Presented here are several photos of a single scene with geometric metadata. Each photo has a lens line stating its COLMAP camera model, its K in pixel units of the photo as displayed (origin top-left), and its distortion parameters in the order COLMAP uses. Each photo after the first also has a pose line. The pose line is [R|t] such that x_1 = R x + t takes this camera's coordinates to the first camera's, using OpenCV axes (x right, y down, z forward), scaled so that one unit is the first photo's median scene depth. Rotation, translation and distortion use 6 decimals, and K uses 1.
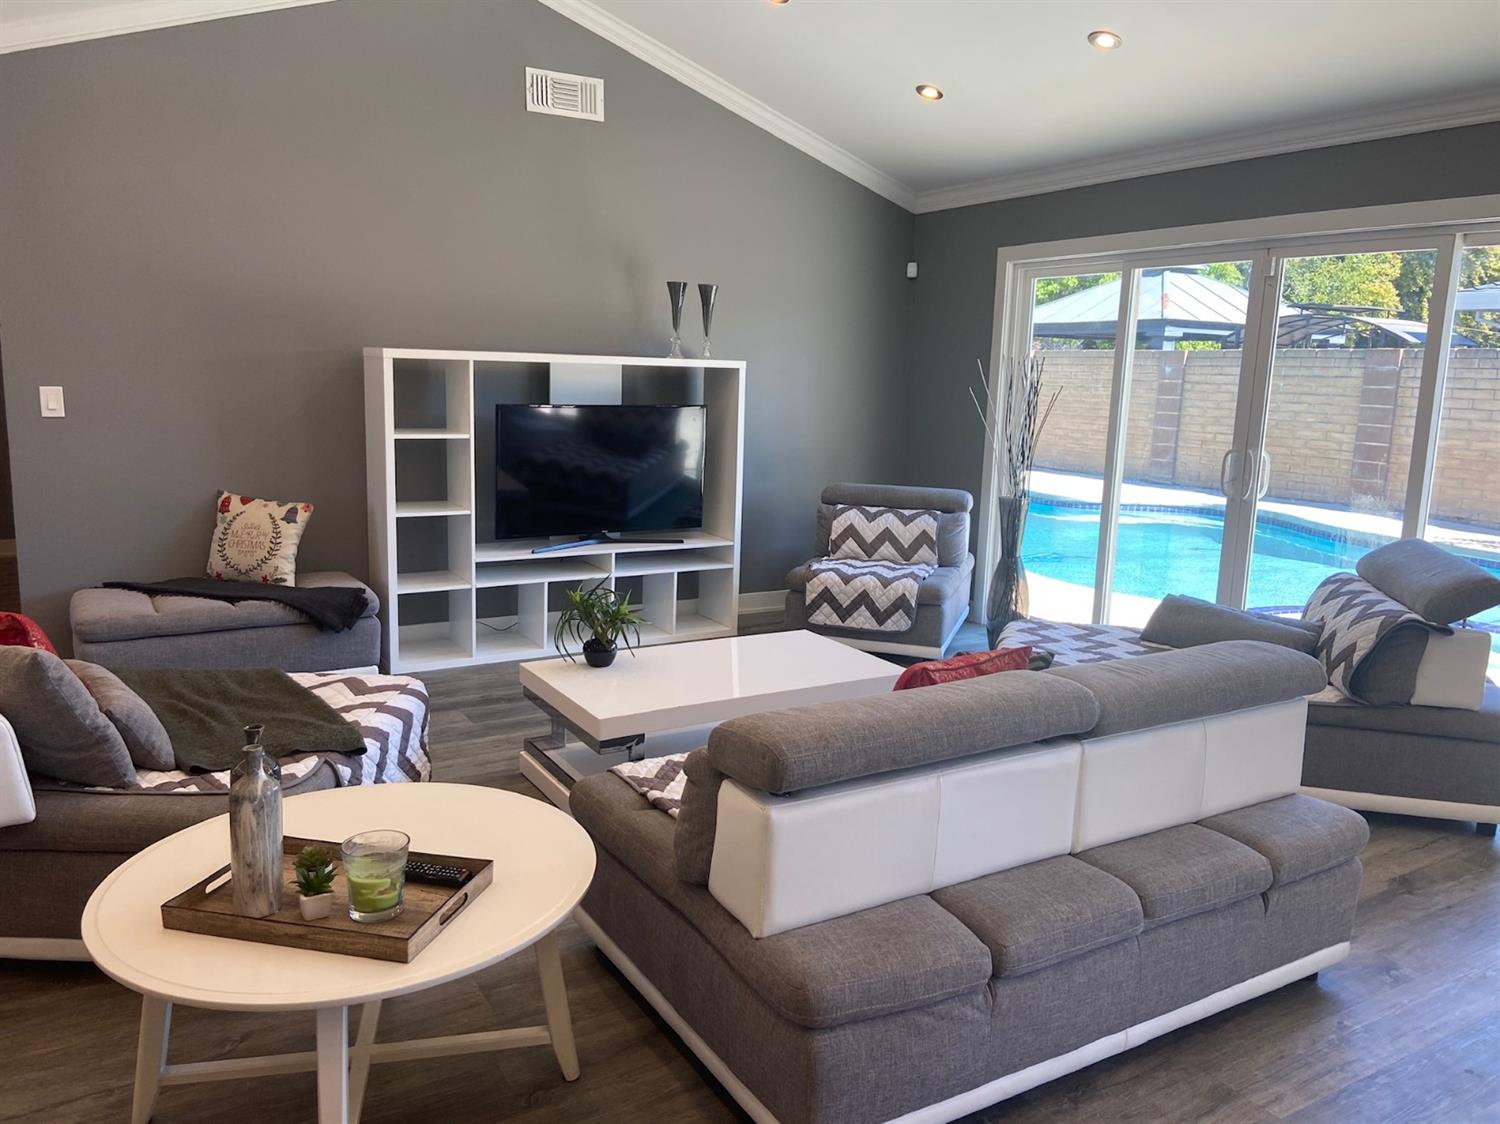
lens RADIAL K [[1125.0, 0, 761.3], [0, 1125.0, 557.4], [0, 0, 1]] dist [0.129313, -0.166931]
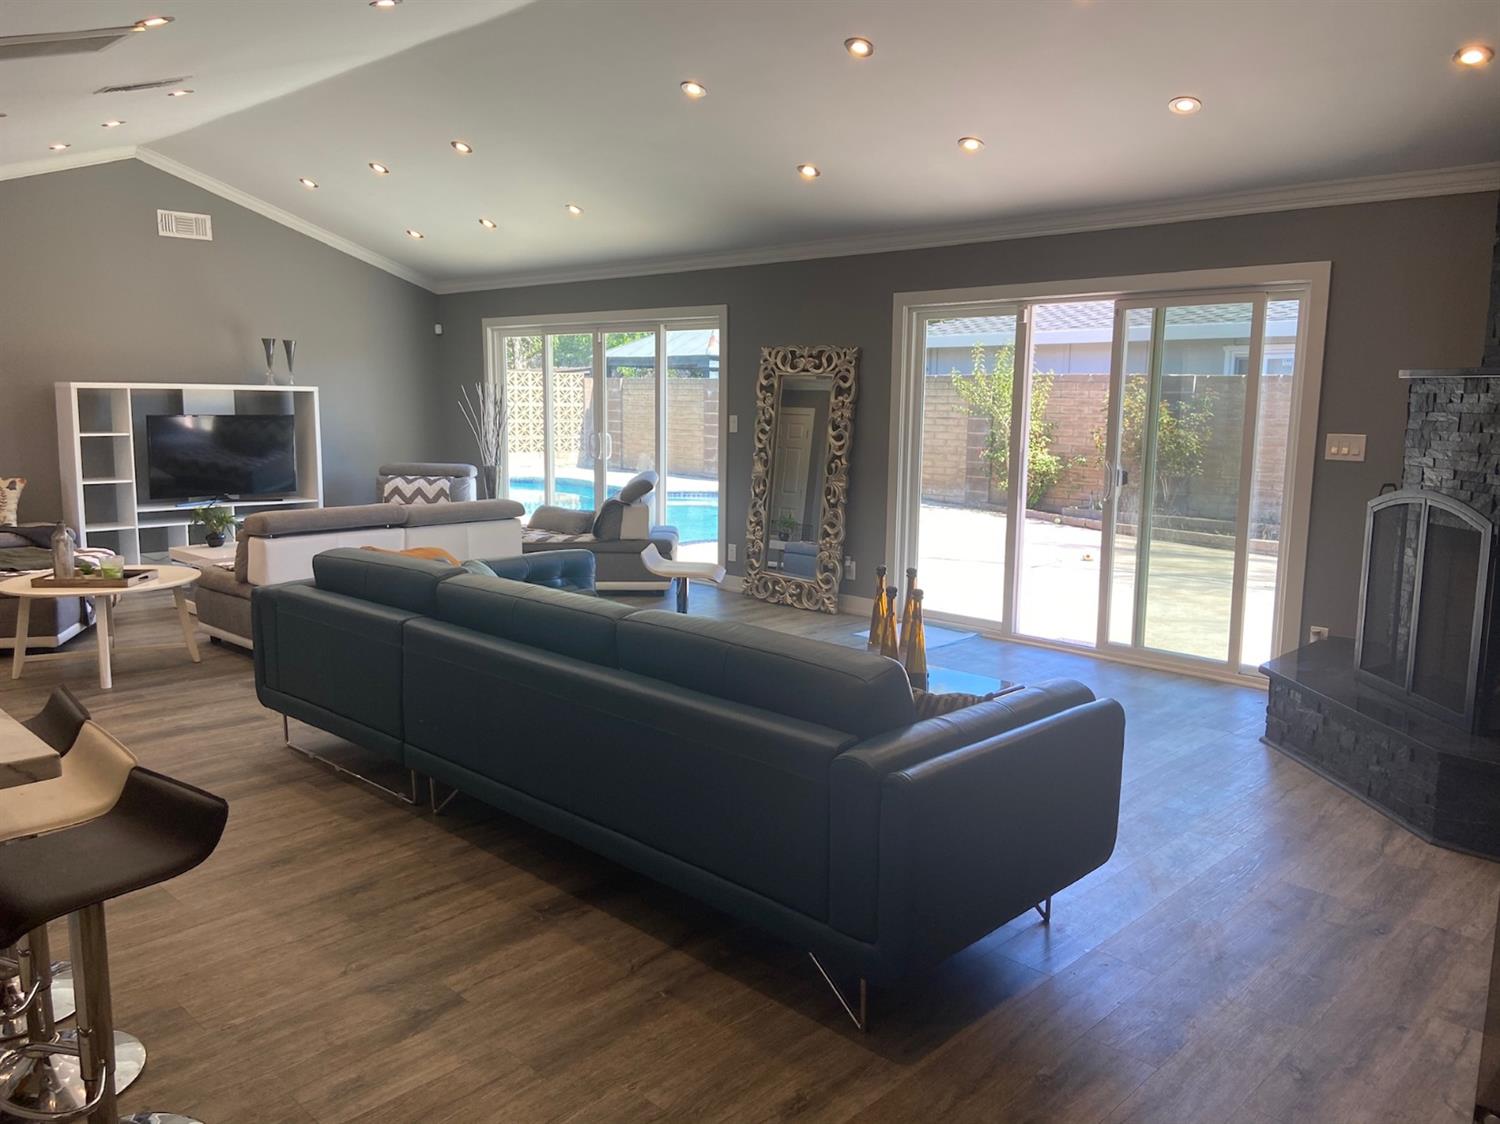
lens RADIAL K [[1125.0, 0, 761.3], [0, 1125.0, 557.4], [0, 0, 1]] dist [0.129313, -0.166931]
pose [[0.965564, -0.053845, 0.254533, 0.169379], [0.059701, 0.998099, -0.015333, 0.133362], [-0.253224, 0.030000, 0.966942, -0.738602]]
